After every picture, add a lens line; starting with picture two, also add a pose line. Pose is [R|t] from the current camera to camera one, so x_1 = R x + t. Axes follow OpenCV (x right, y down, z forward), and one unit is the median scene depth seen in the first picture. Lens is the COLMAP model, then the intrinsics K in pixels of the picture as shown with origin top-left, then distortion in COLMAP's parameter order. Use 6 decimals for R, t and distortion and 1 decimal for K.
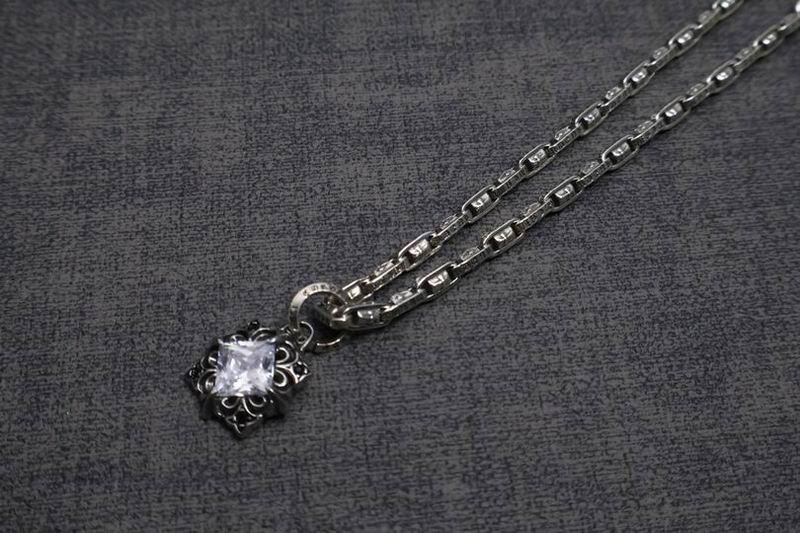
lens RADIAL K [[1203.0, 0, 401.1], [0, 1203.0, 262.2], [0, 0, 1]] dist [0.036199, 0.000000]
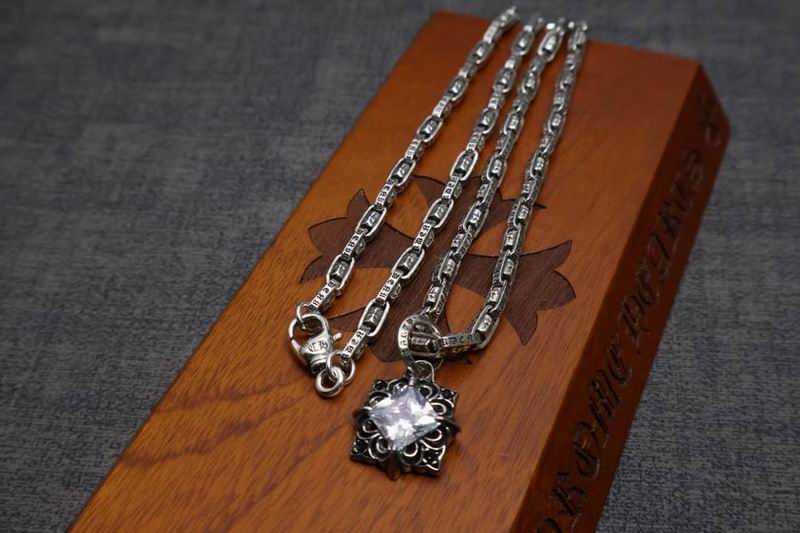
lens RADIAL K [[1203.0, 0, 398.7], [0, 1203.0, 267.1], [0, 0, 1]] dist [0.036199, 0.000000]
pose [[0.972347, 0.106266, -0.207966, 0.366343], [-0.137812, 0.979995, -0.143589, 0.153633], [0.188547, 0.168278, 0.967539, -0.163343]]
